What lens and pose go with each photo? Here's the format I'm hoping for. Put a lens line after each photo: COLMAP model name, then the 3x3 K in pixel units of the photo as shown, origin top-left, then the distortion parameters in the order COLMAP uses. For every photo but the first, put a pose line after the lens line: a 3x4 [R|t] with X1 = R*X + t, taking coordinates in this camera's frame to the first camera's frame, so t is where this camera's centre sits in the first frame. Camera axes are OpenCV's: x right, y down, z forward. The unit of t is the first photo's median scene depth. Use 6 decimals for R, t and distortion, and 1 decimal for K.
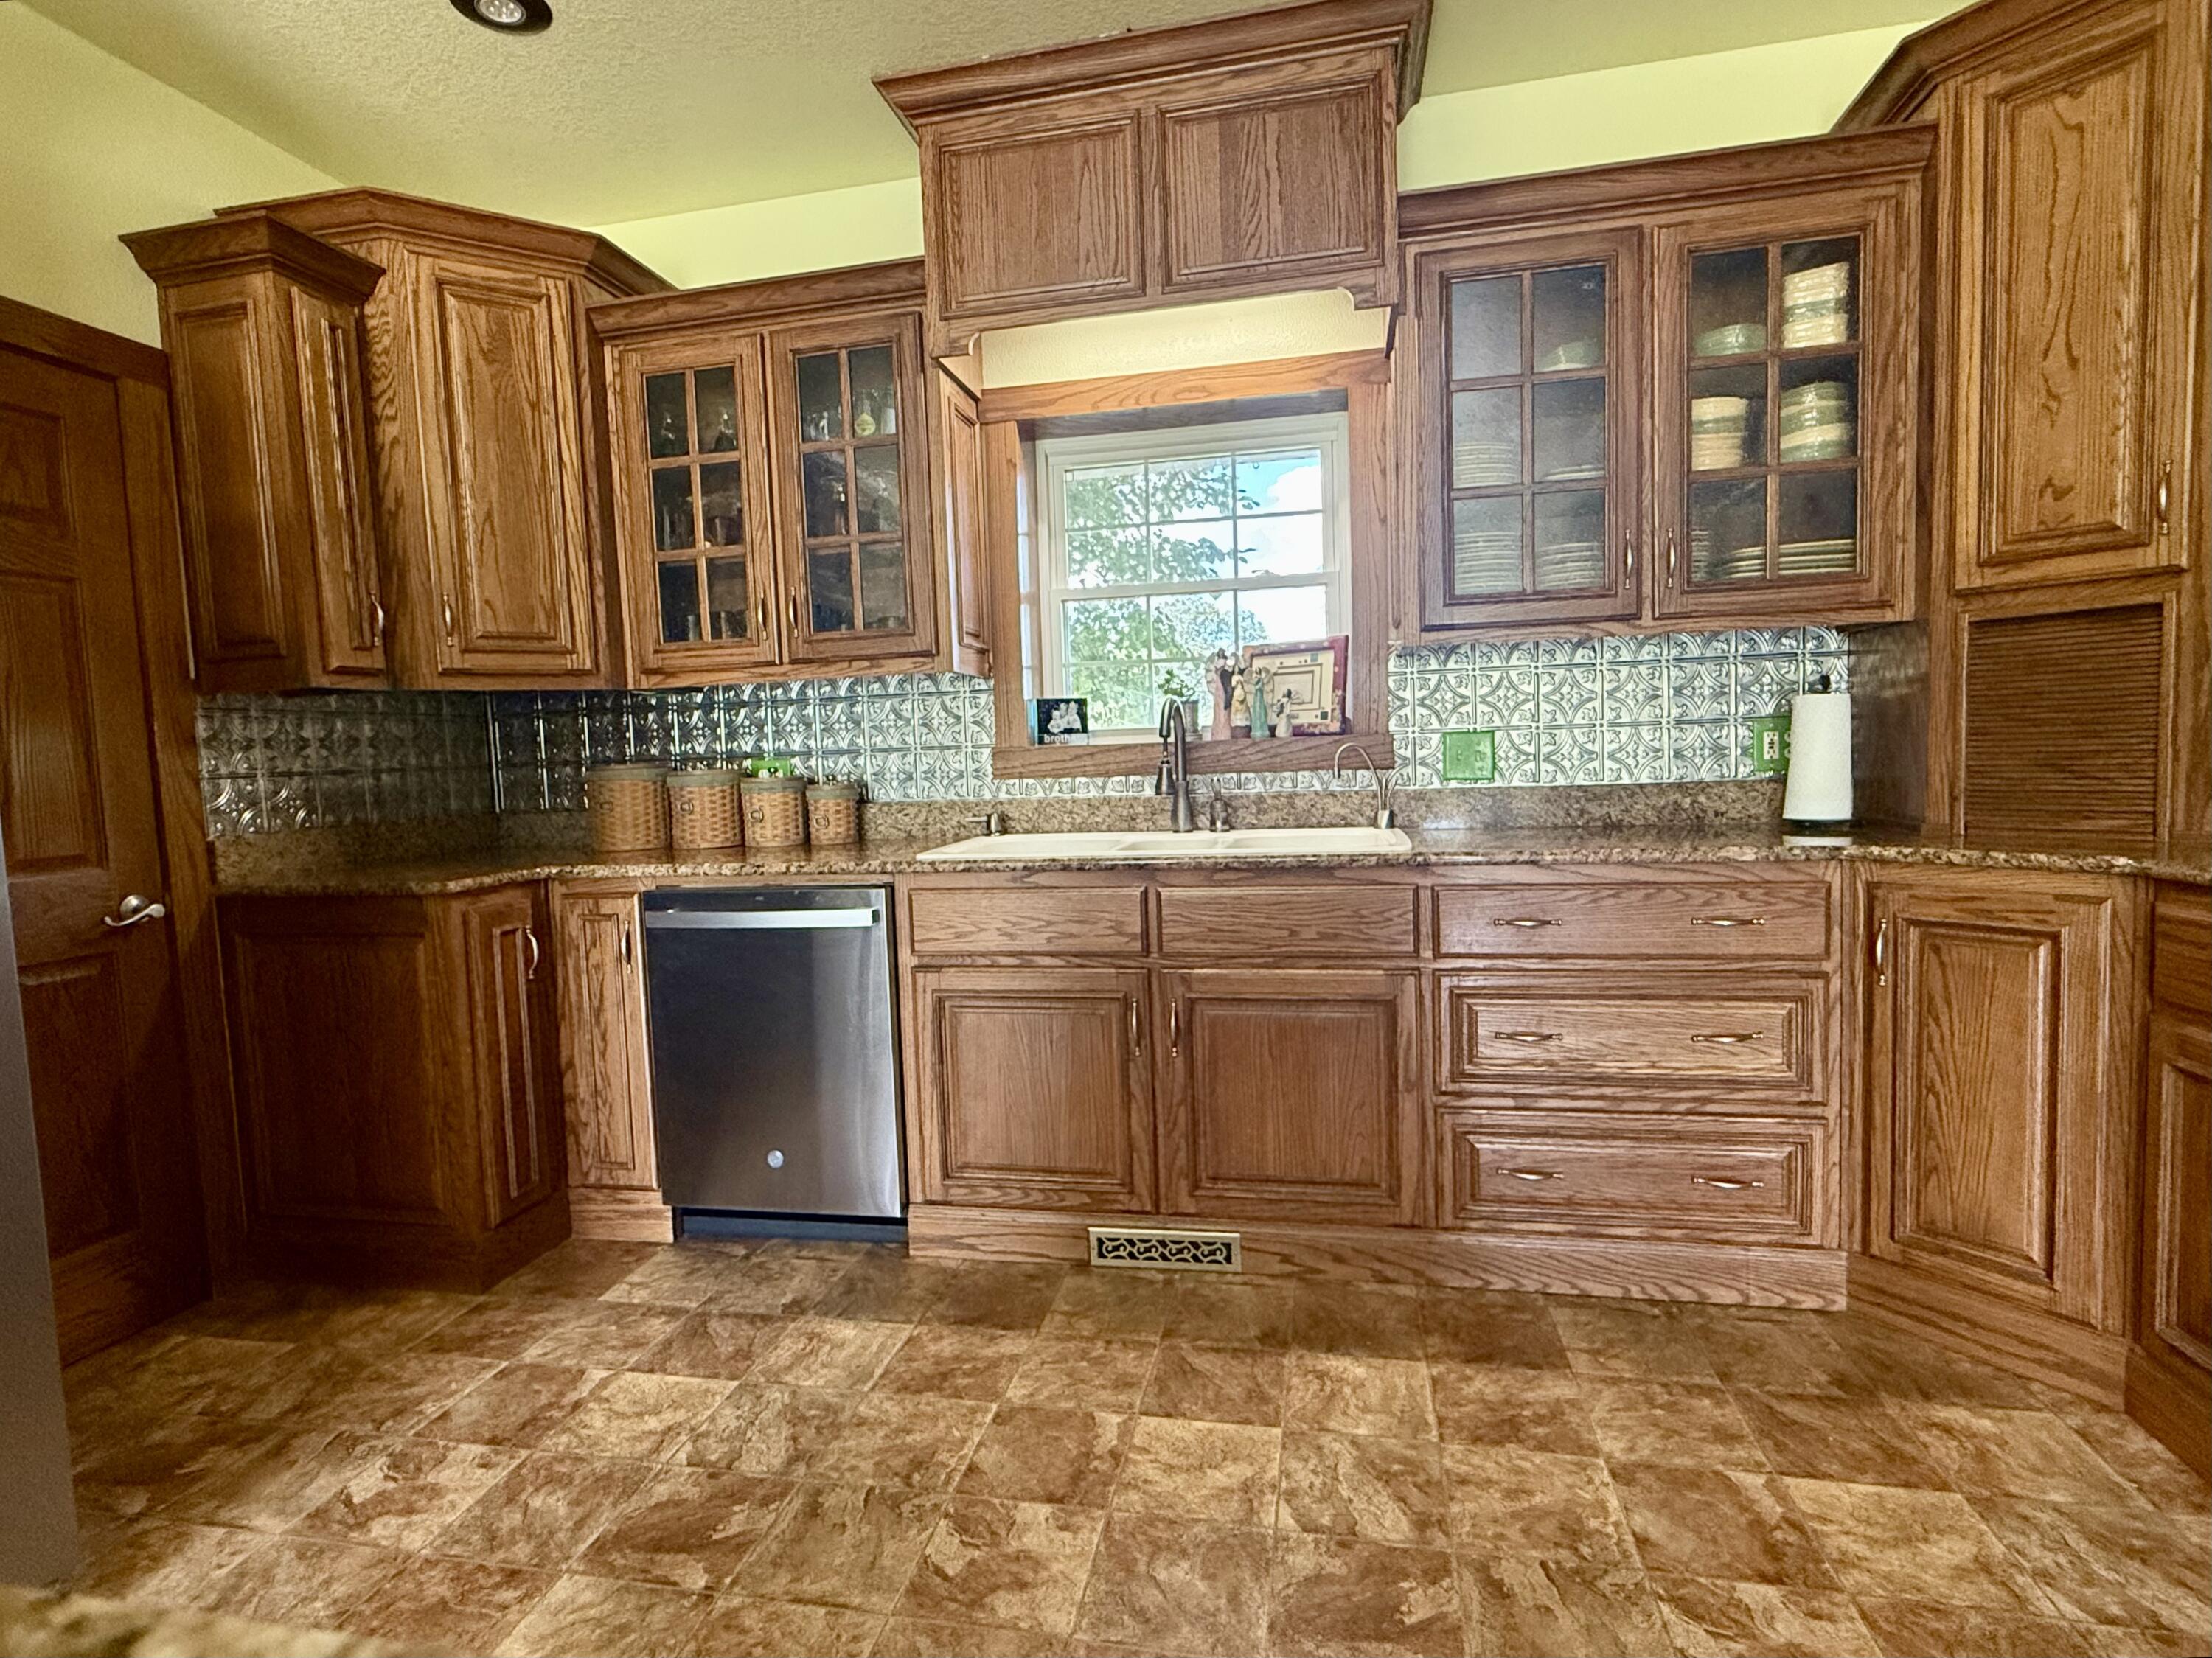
lens RADIAL K [[1125.6, 0, 1102.1], [0, 1125.6, 827.2], [0, 0, 1]] dist [0.005053, -0.000336]
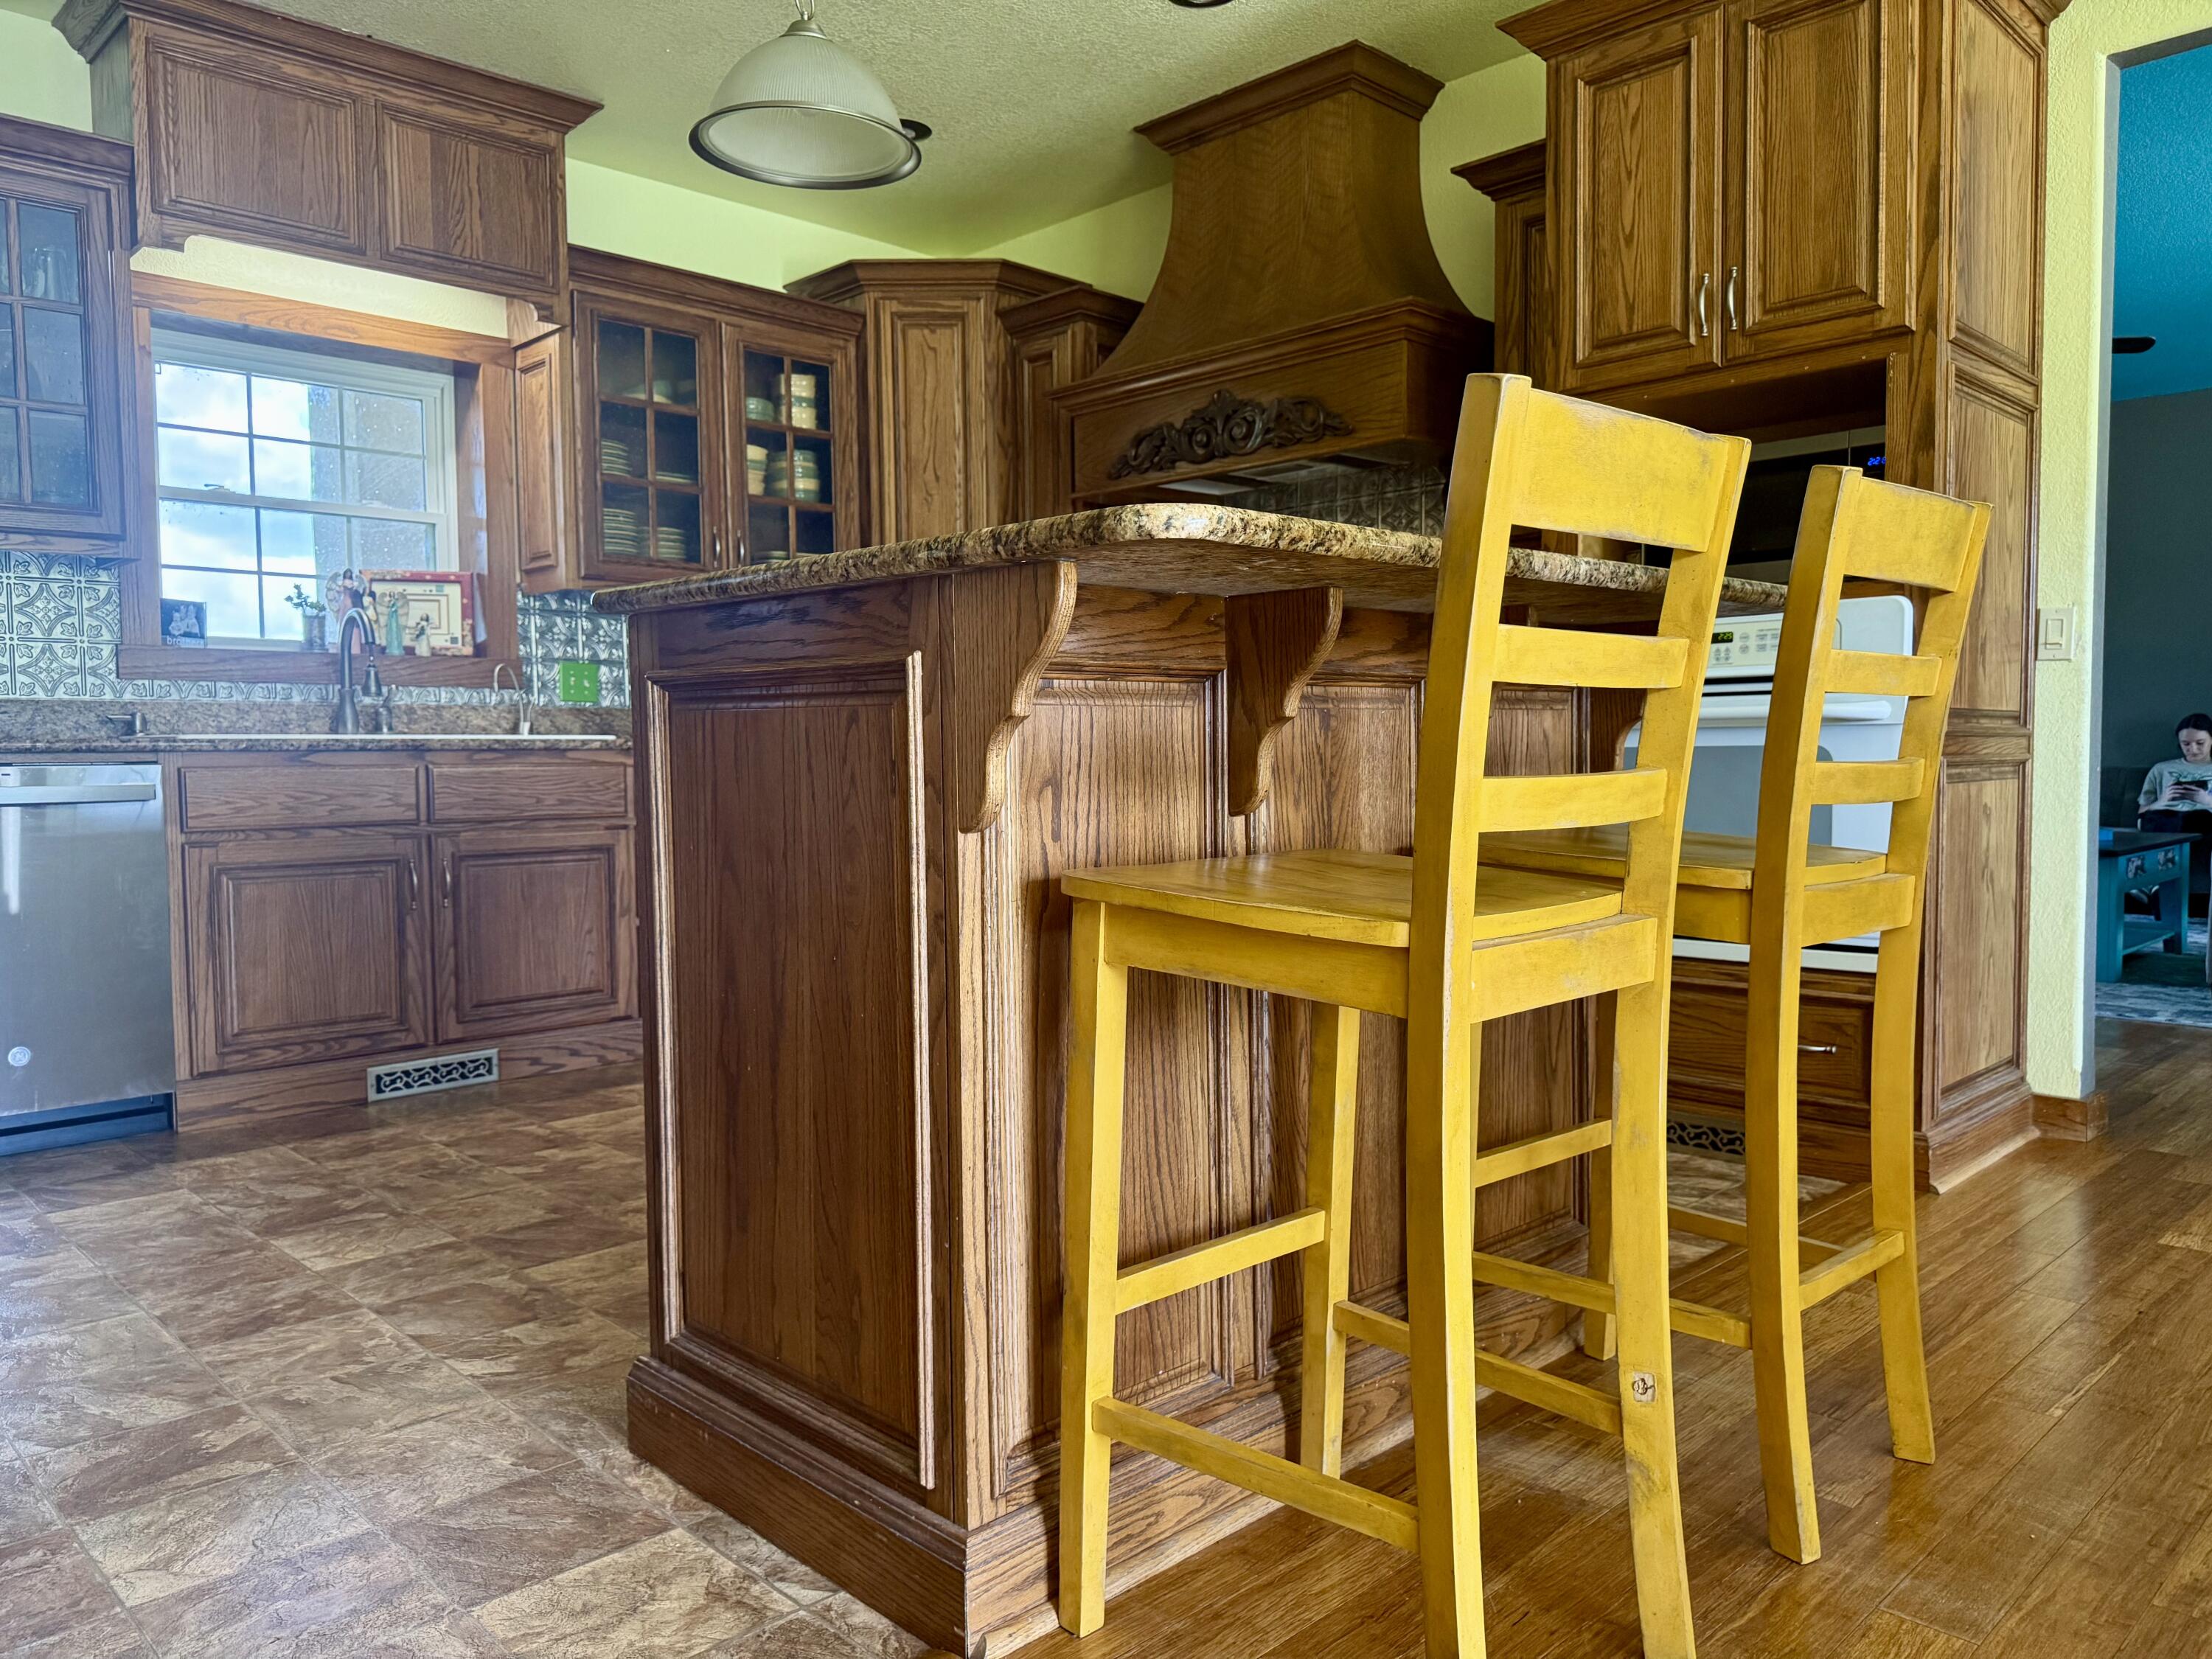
lens RADIAL K [[1562.4, 0, 1106.0], [0, 1562.4, 829.5], [0, 0, 1]] dist [0.114370, -0.150934]
pose [[0.554755, -0.012792, 0.831916, -0.929082], [0.045583, 0.998847, -0.015037, 0.174820], [-0.830764, 0.046263, 0.554698, -0.513853]]
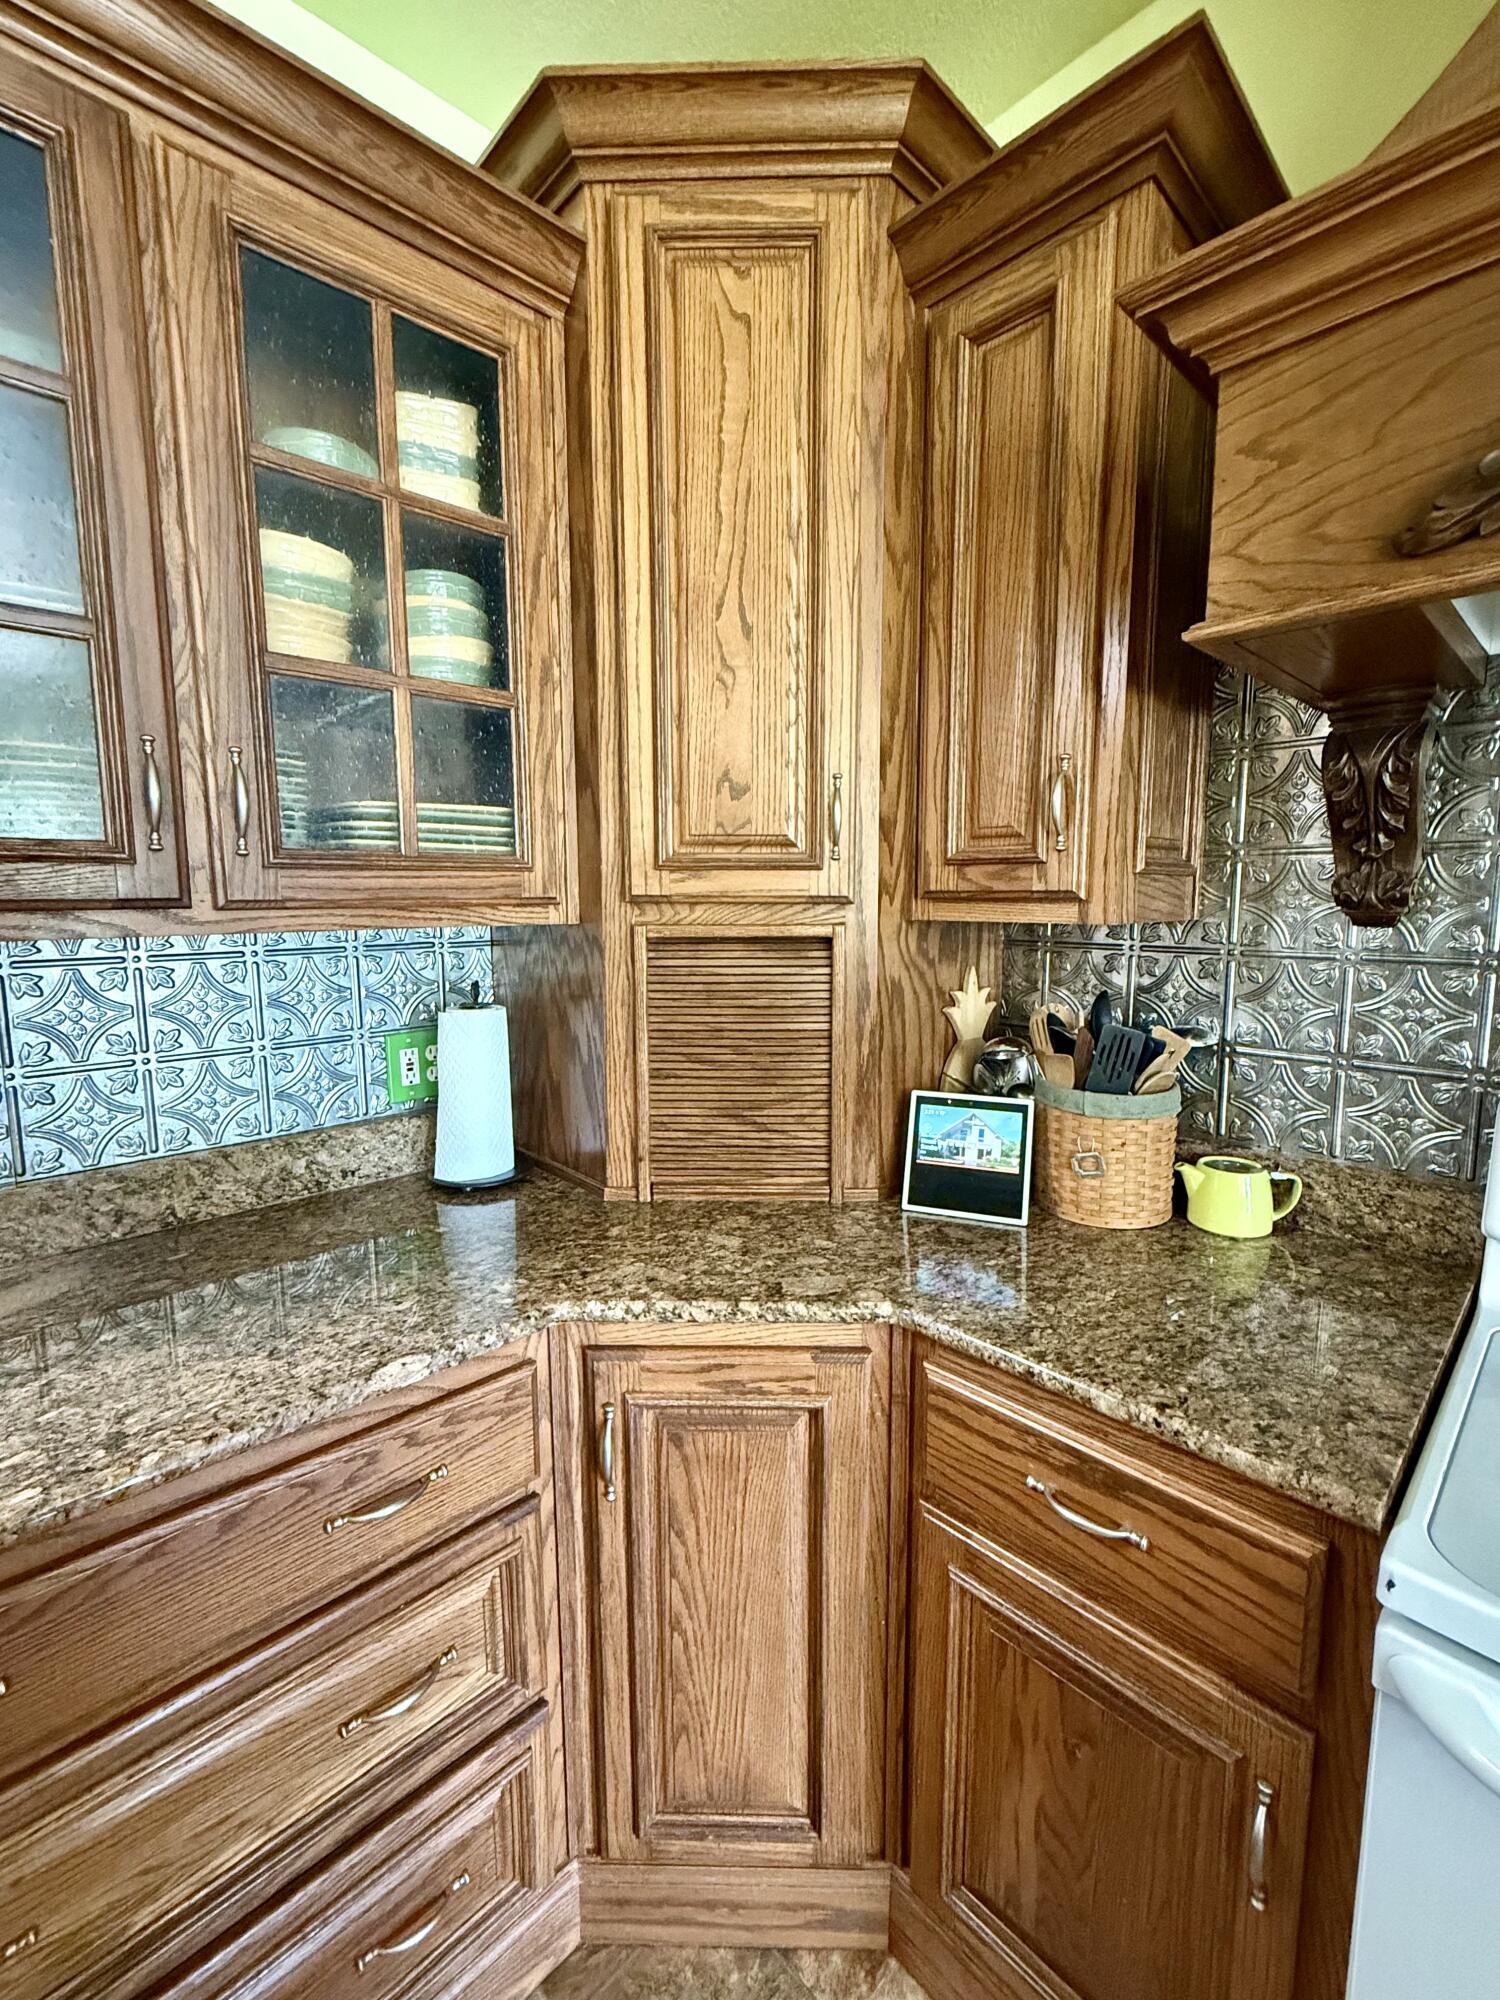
lens RADIAL K [[840.0, 0, 755.2], [0, 840.0, 996.0], [0, 0, 1]] dist [-0.000487, -0.000189]
pose [[0.564320, -0.067011, 0.822832, 0.293741], [0.038216, 0.997752, 0.055047, -0.152416], [-0.824671, 0.000382, 0.565612, 0.543735]]
